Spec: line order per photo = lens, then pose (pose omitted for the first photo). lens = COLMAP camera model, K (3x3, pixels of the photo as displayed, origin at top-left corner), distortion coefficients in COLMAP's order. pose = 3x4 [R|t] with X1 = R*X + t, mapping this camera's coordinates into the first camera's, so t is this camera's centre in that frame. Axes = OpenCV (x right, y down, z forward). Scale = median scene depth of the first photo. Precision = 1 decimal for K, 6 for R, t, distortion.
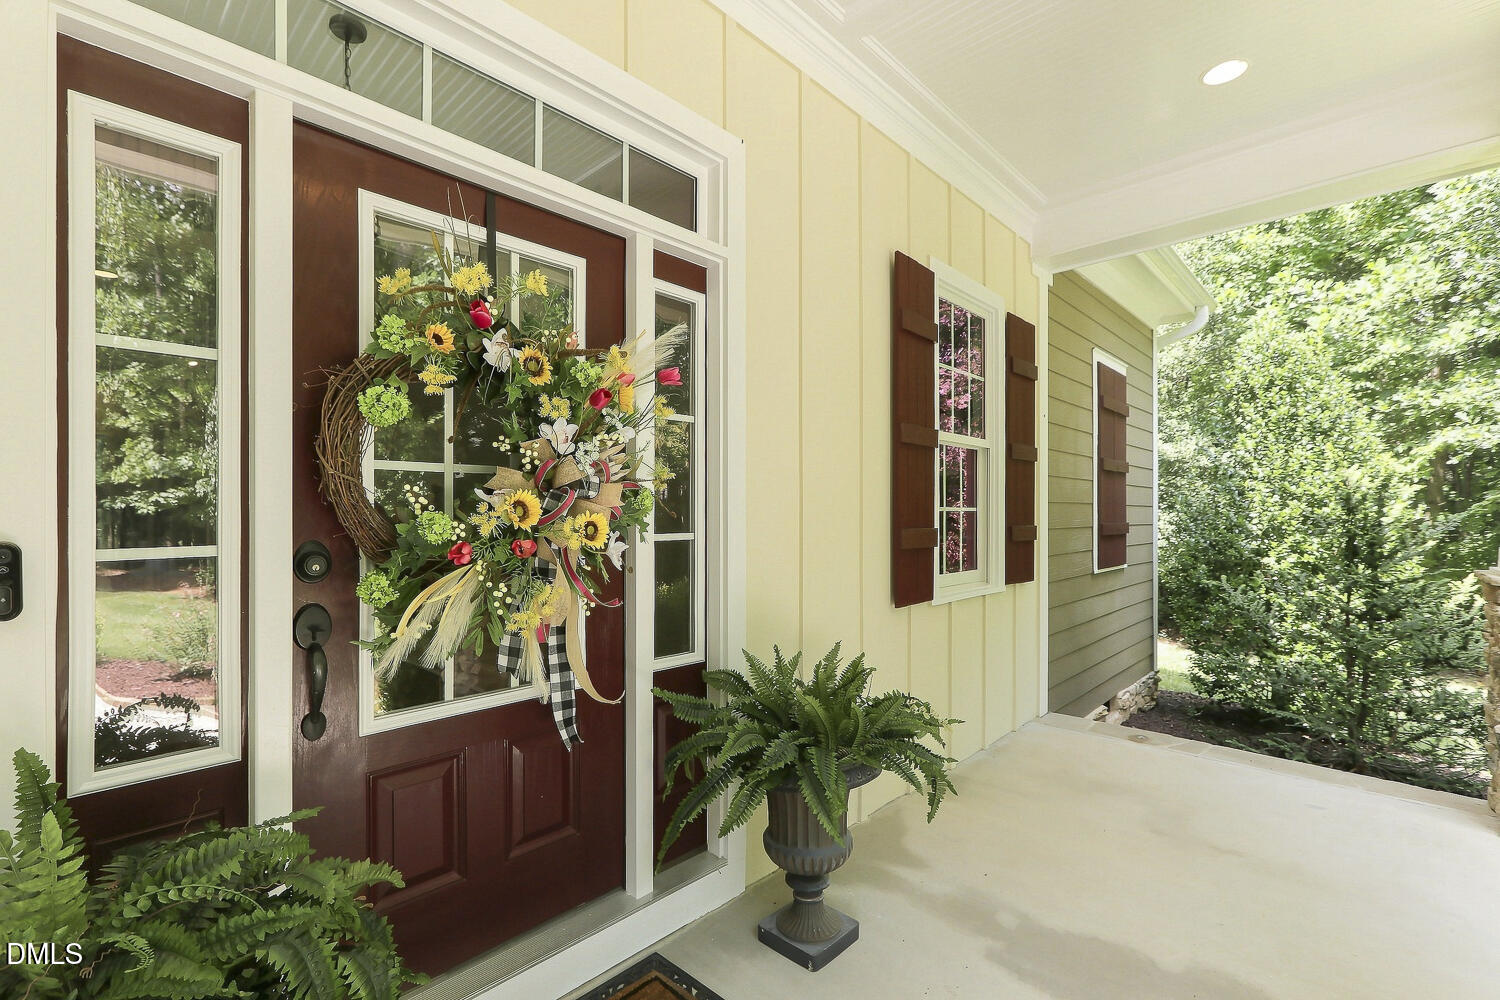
lens RADIAL K [[683.6, 0, 744.0], [0, 683.6, 508.8], [0, 0, 1]] dist [-0.002860, 0.000079]
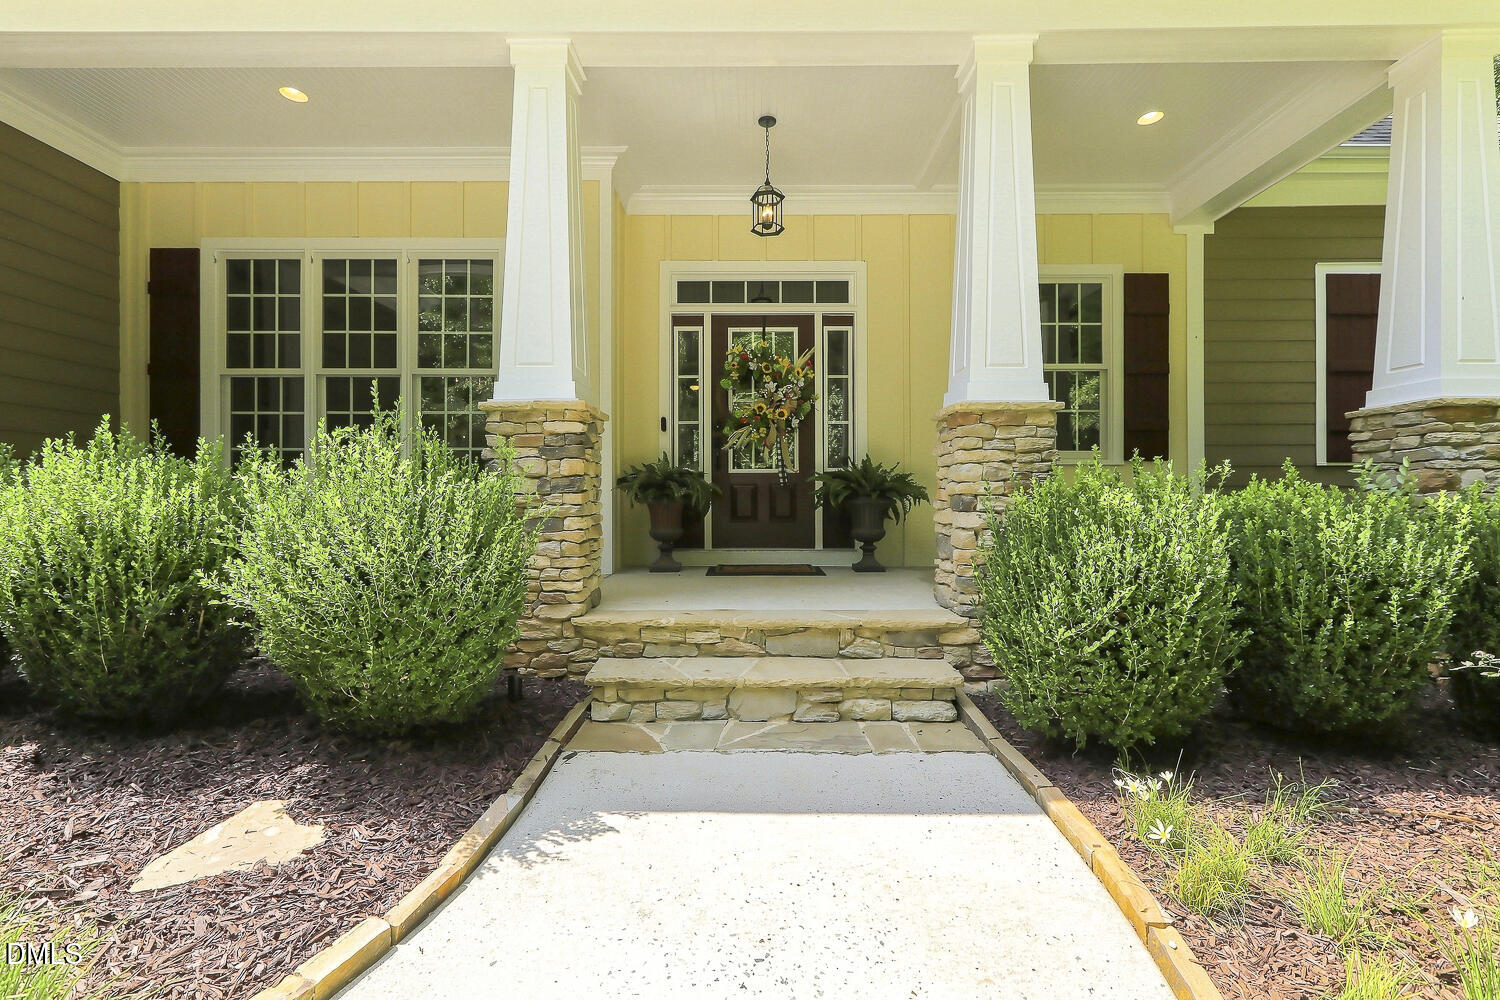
lens RADIAL K [[683.6, 0, 755.1], [0, 683.6, 498.0], [0, 0, 1]] dist [-0.002860, 0.000079]
pose [[0.676664, 0.002462, -0.736288, 2.040166], [0.005101, 0.999955, 0.008031, 0.391186], [0.736275, -0.009190, 0.676620, -1.278721]]
